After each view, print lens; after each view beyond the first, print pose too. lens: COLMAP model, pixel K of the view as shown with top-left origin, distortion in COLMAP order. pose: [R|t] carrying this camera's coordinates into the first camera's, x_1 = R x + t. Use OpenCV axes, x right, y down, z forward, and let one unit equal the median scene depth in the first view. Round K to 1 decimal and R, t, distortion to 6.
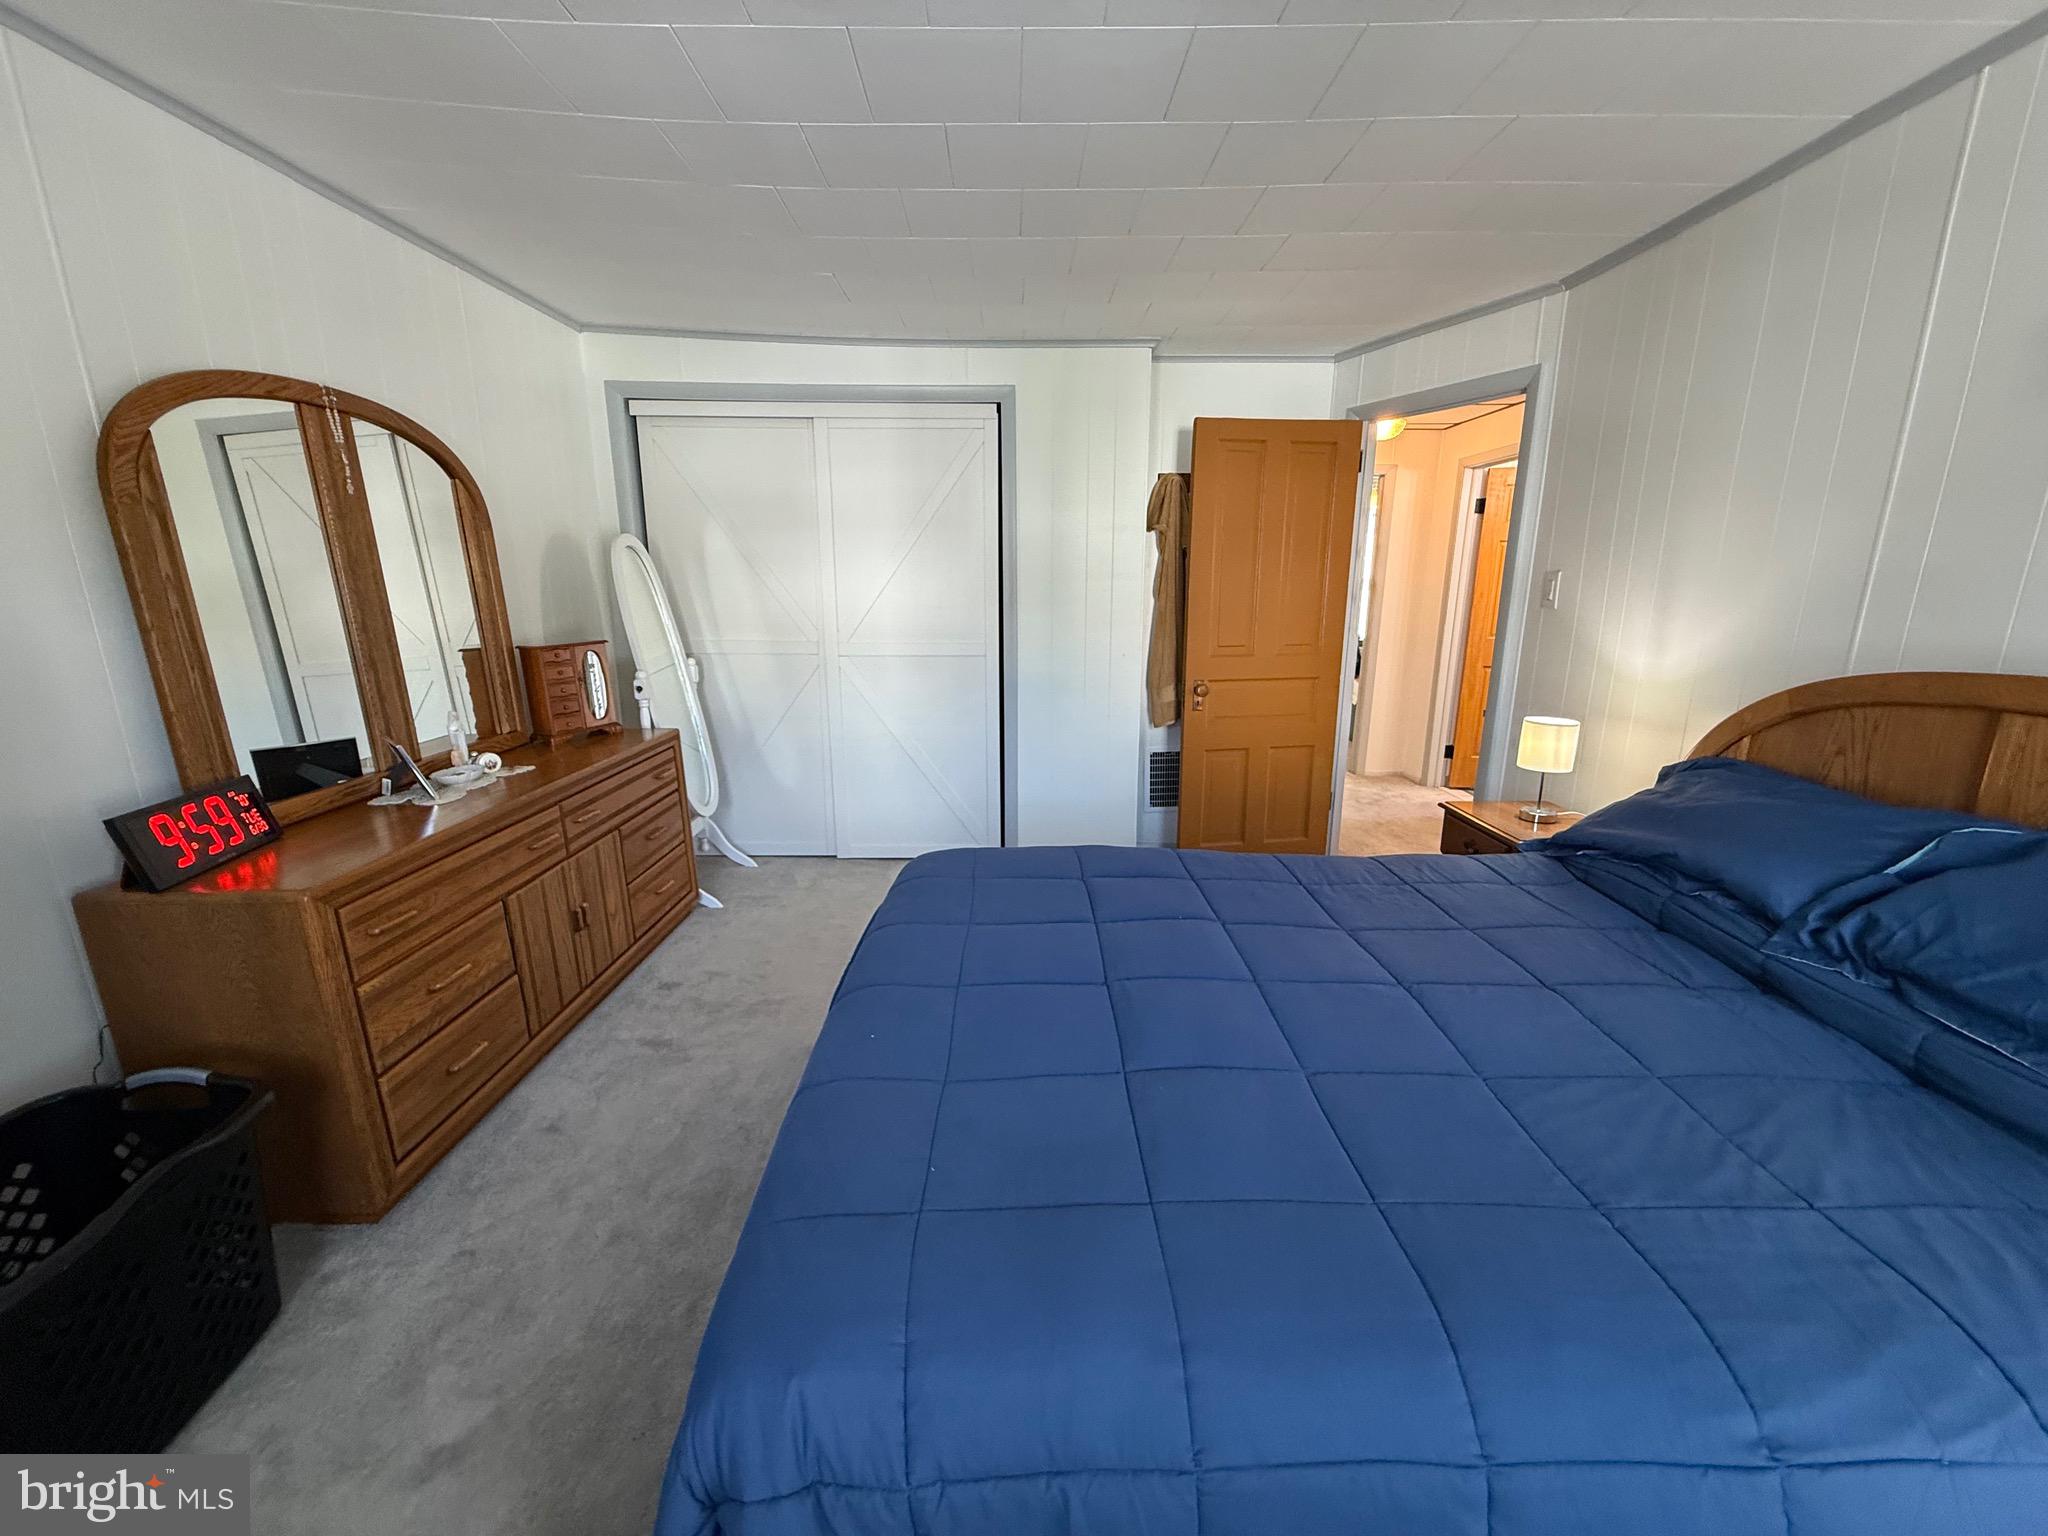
lens RADIAL K [[819.0, 0, 1024.0], [0, 819.0, 768.0], [0, 0, 1]] dist [-0.001466, 0.000391]
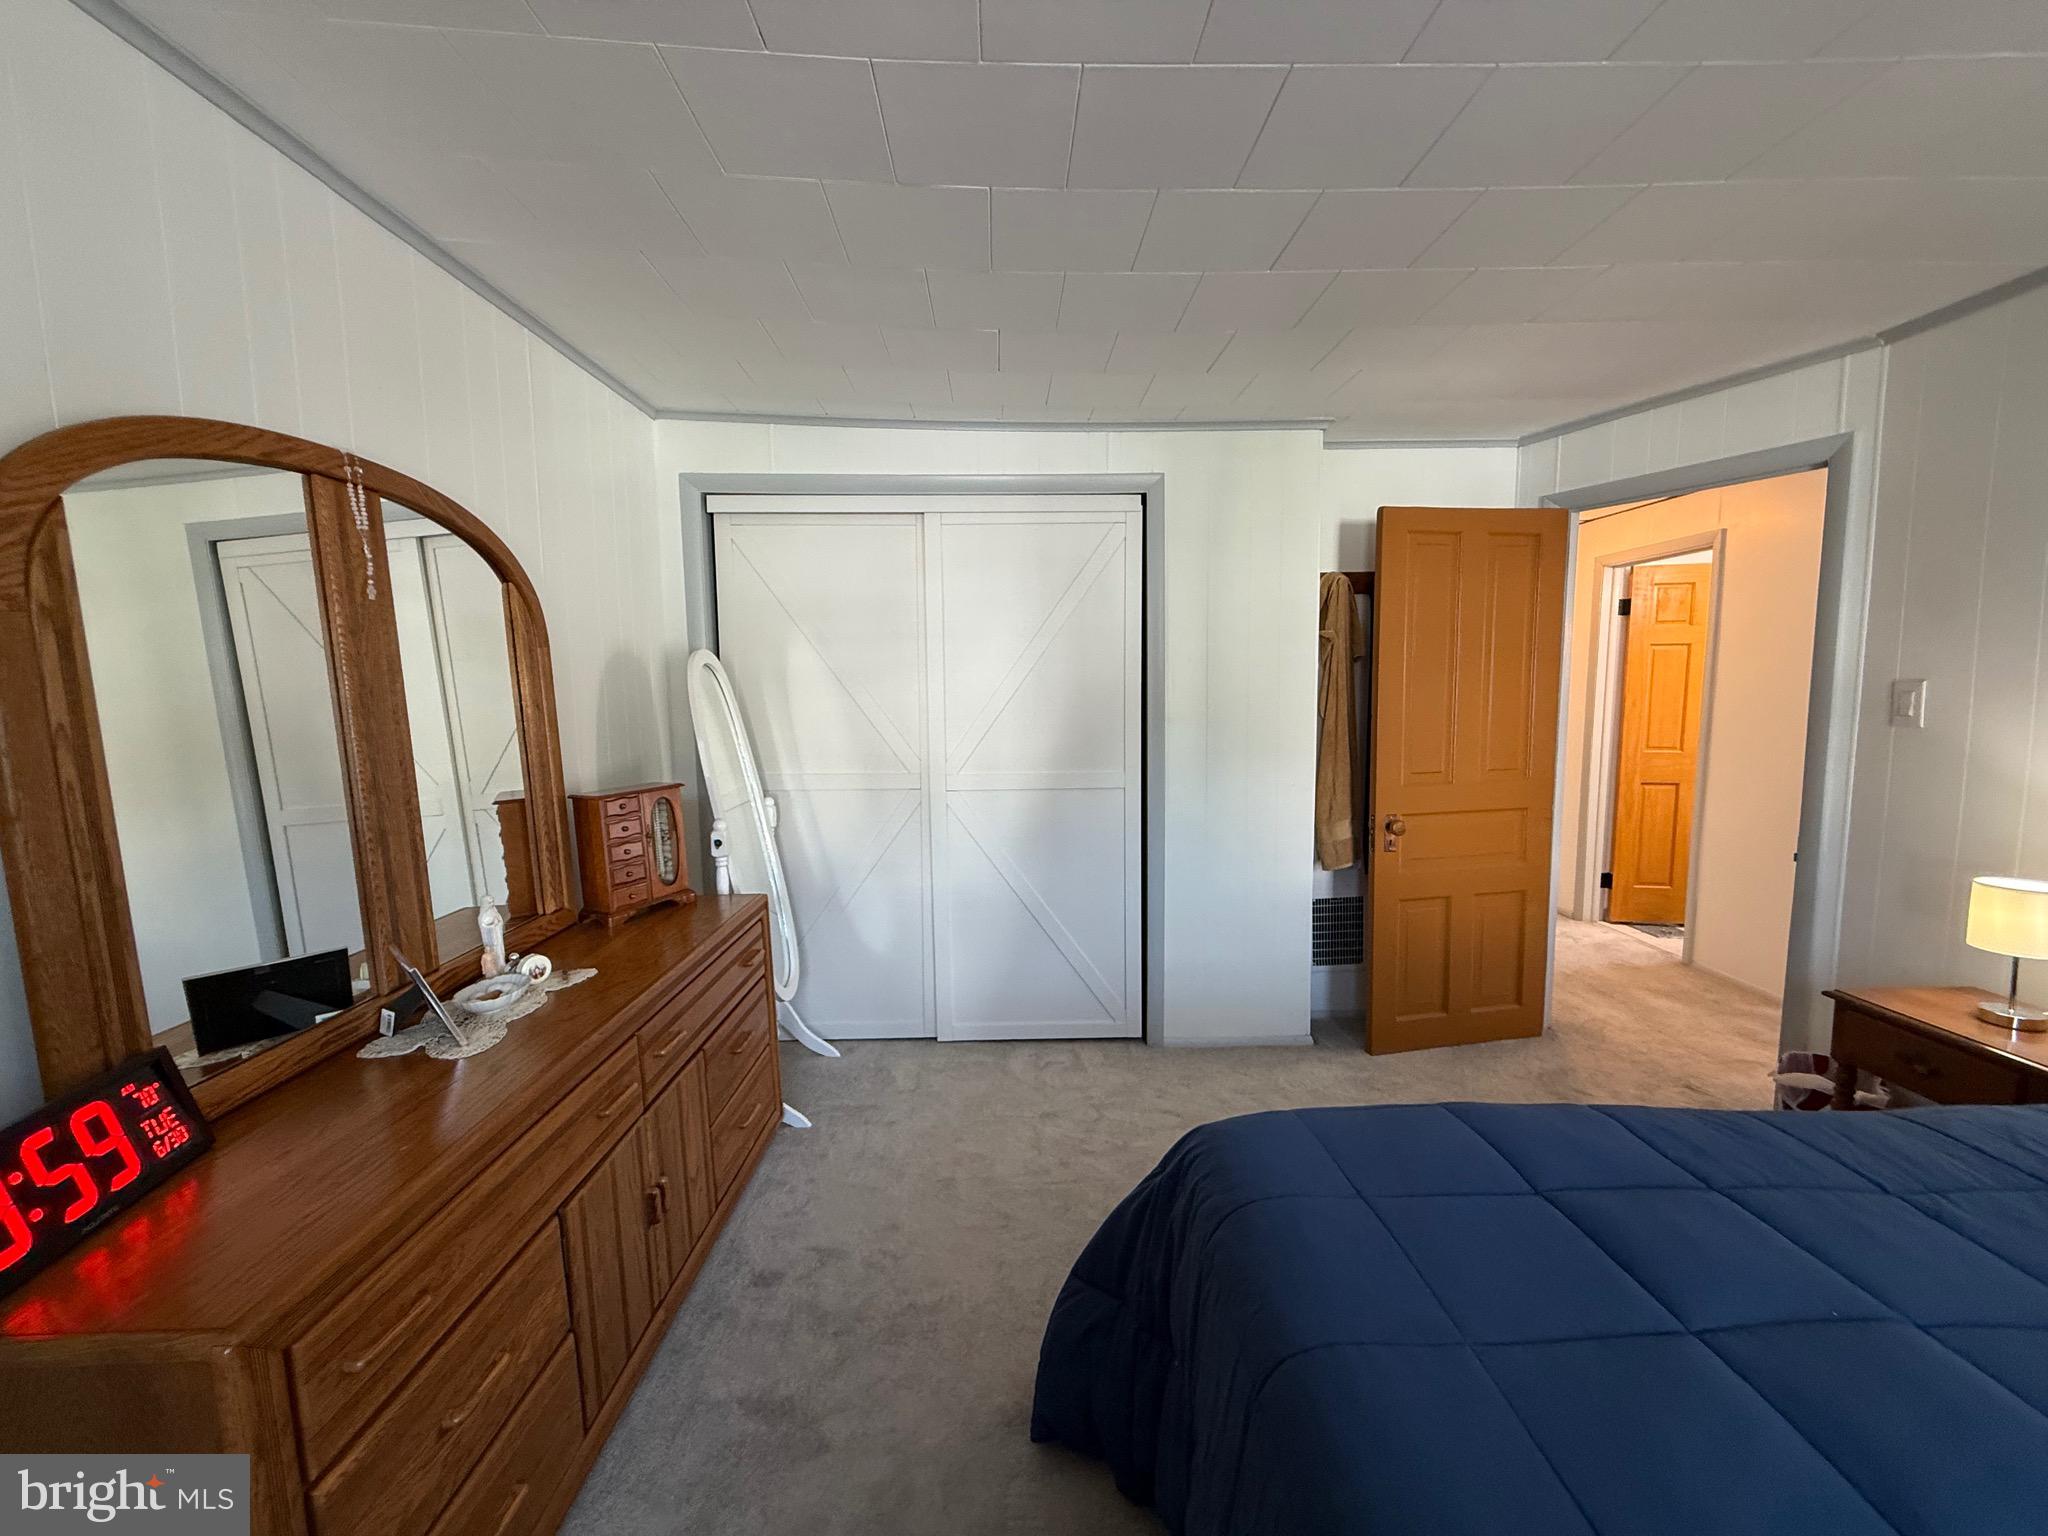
lens RADIAL K [[819.0, 0, 1024.0], [0, 819.0, 768.0], [0, 0, 1]] dist [-0.001466, 0.000391]
pose [[0.999830, -0.015085, 0.010576, -0.211548], [0.016321, 0.991547, -0.128719, -0.071310], [-0.008545, 0.128869, 0.991625, 0.246236]]
